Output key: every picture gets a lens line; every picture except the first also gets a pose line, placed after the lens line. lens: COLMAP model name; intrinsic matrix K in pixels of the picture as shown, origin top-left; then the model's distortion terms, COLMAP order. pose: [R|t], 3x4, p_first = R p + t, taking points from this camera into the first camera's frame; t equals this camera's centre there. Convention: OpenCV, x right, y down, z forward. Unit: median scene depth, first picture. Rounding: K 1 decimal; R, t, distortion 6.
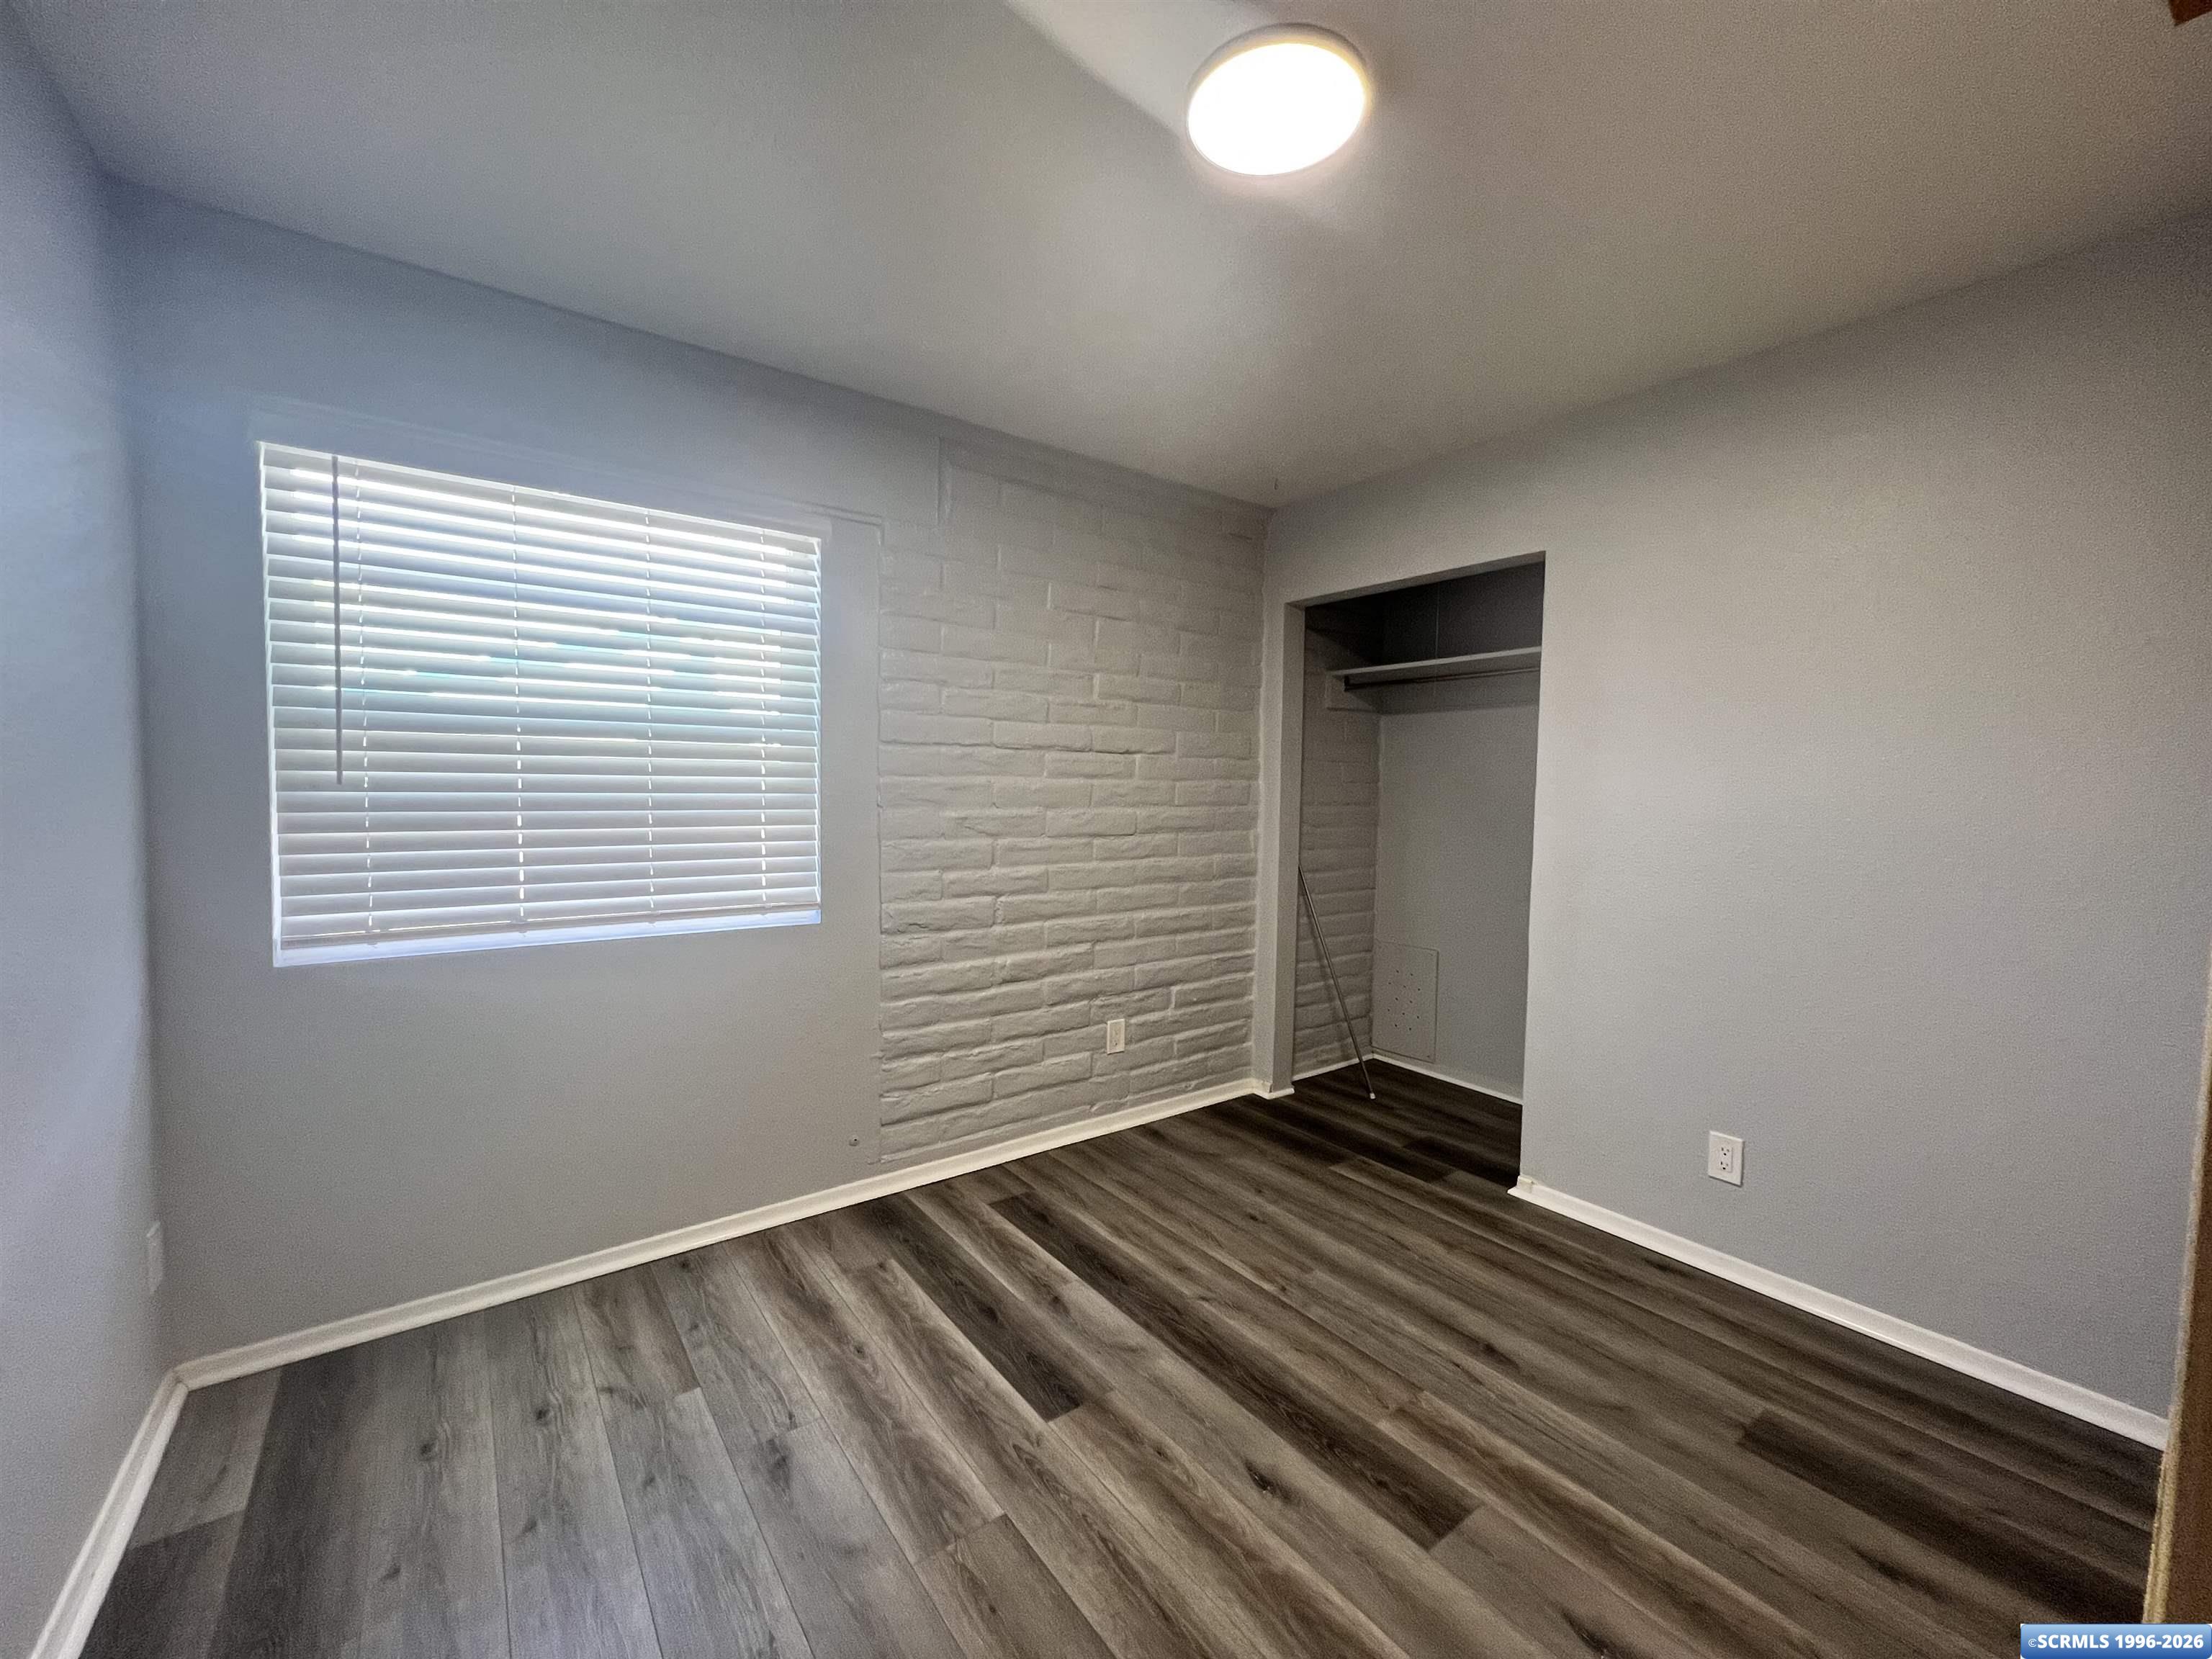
lens RADIAL K [[884.4, 0, 1113.2], [0, 884.4, 833.0], [0, 0, 1]] dist [0.006557, -0.000484]
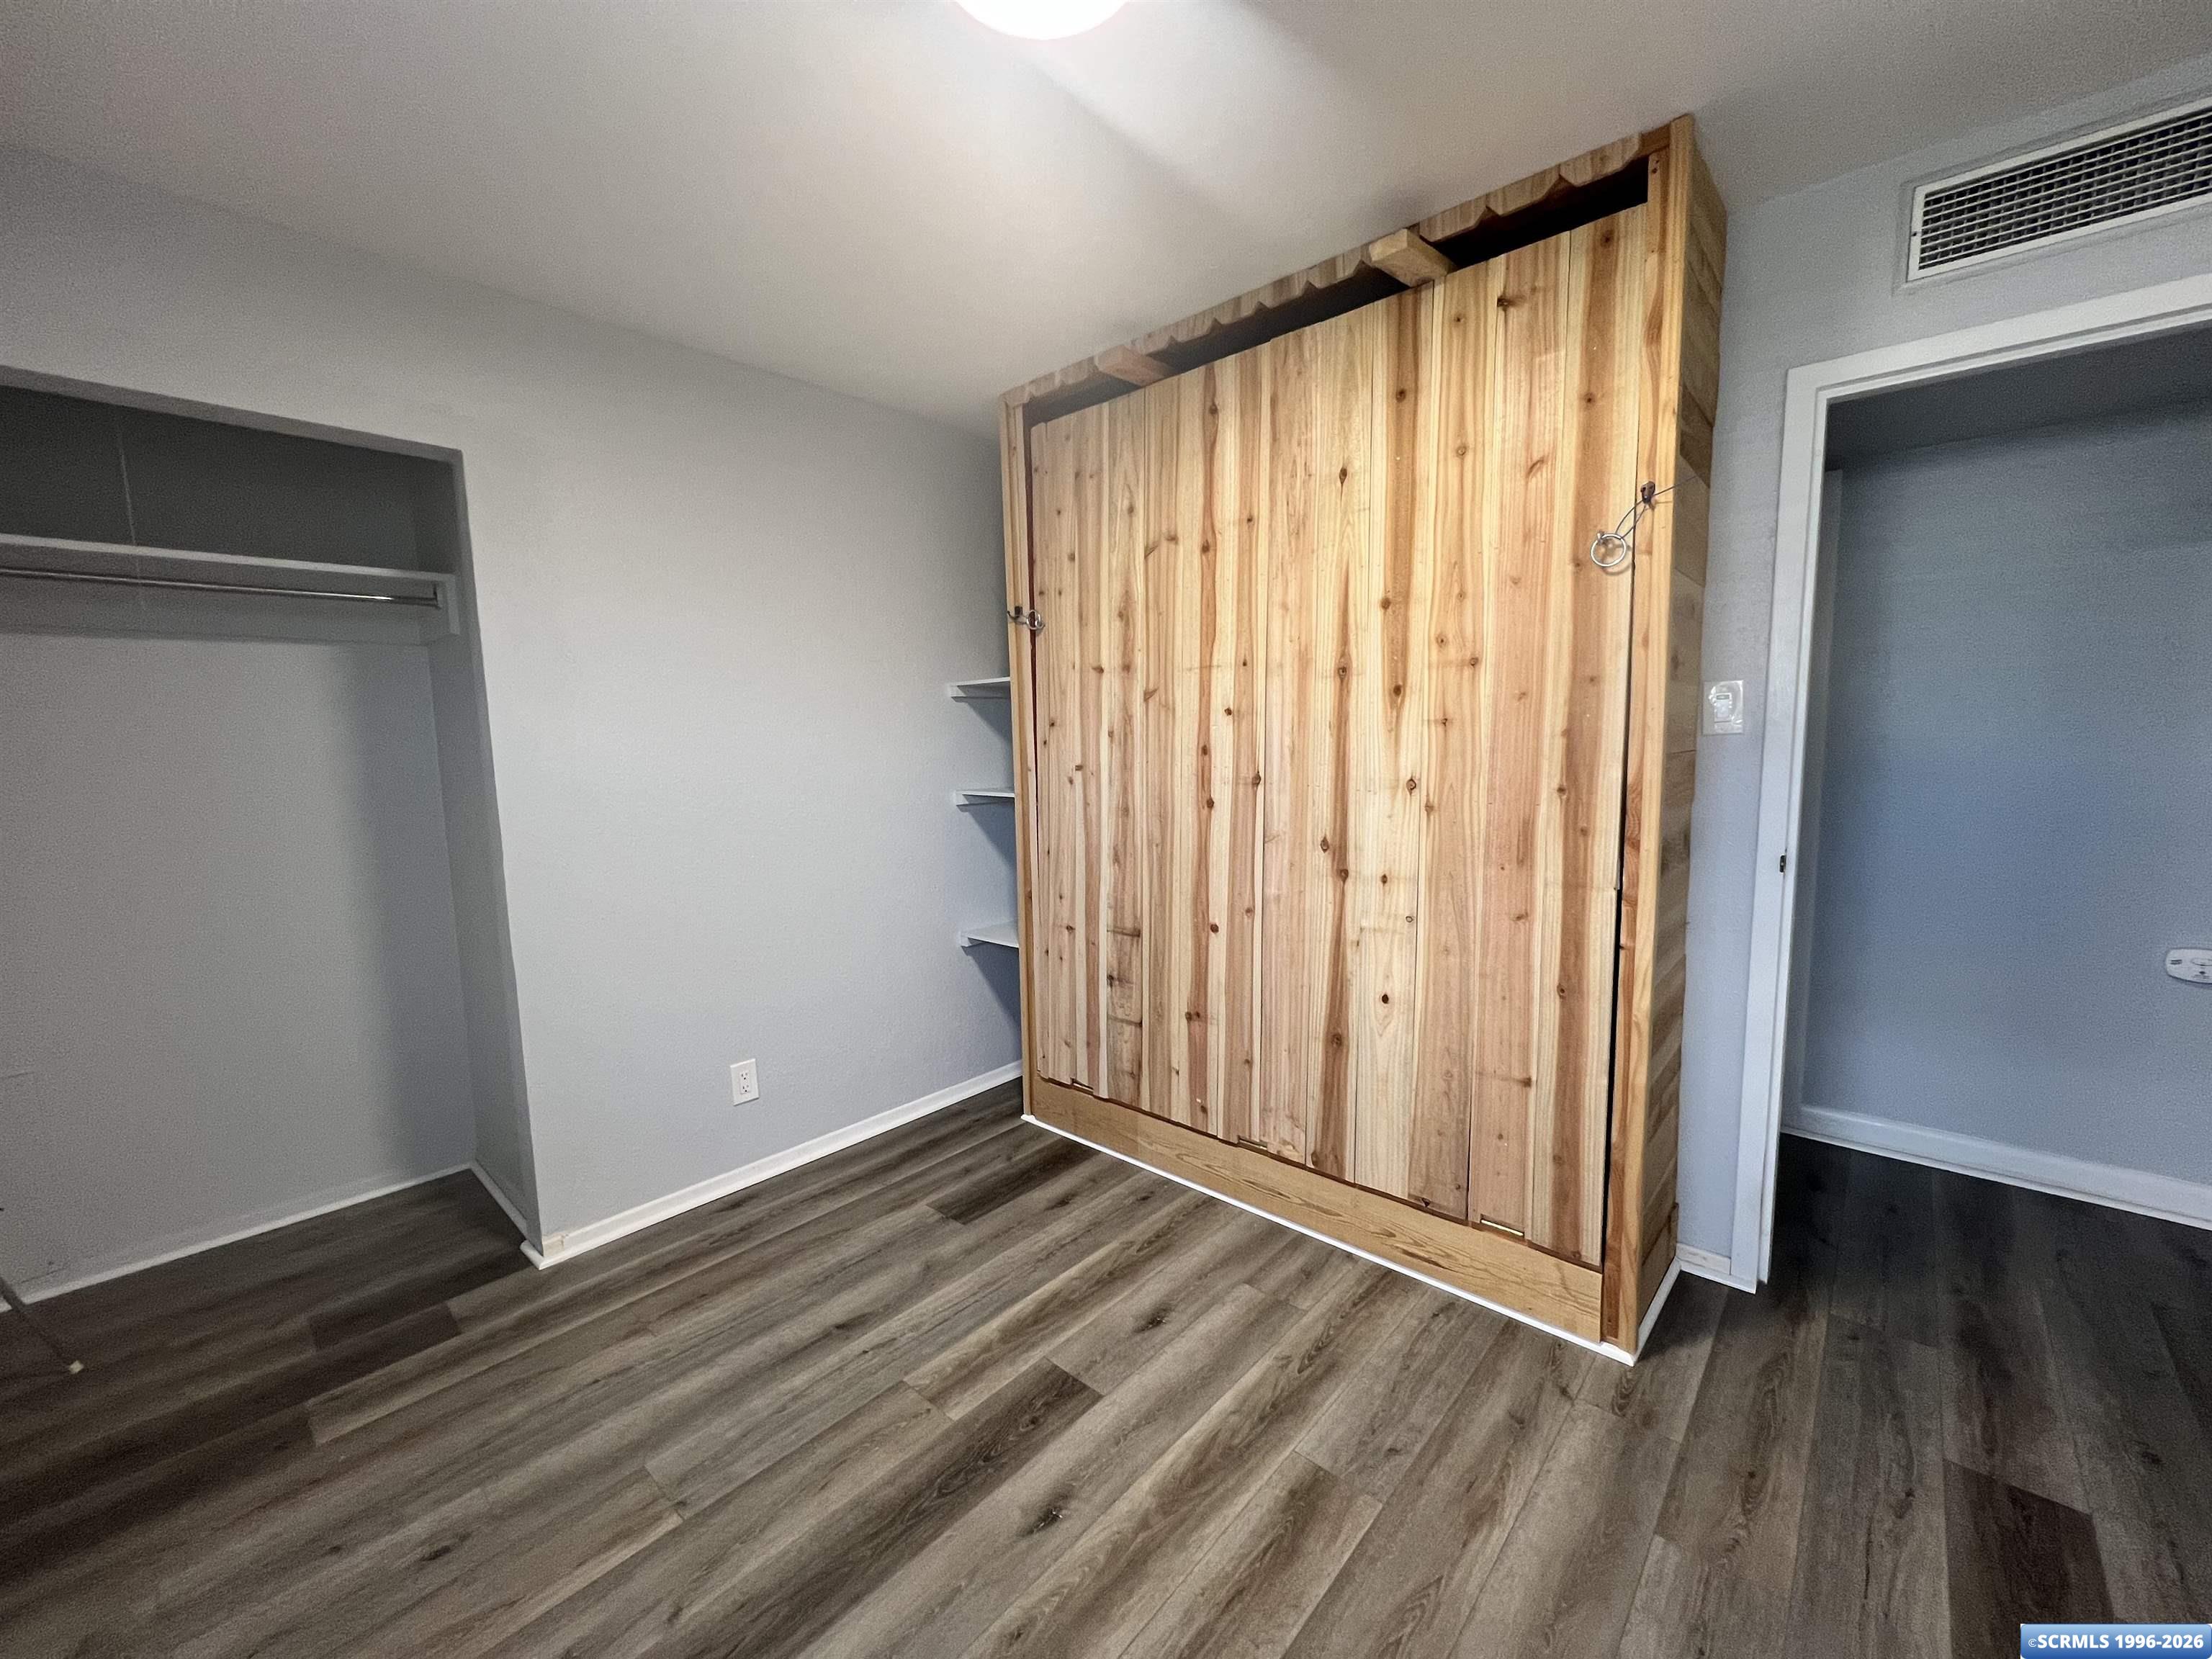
lens RADIAL K [[884.4, 0, 1108.8], [0, 884.4, 816.3], [0, 0, 1]] dist [0.006557, -0.000484]
pose [[-0.185359, -0.097632, 0.977809, -0.531761], [0.071947, 0.991033, 0.112591, -0.070070], [-0.980034, 0.091220, -0.176673, 0.819057]]
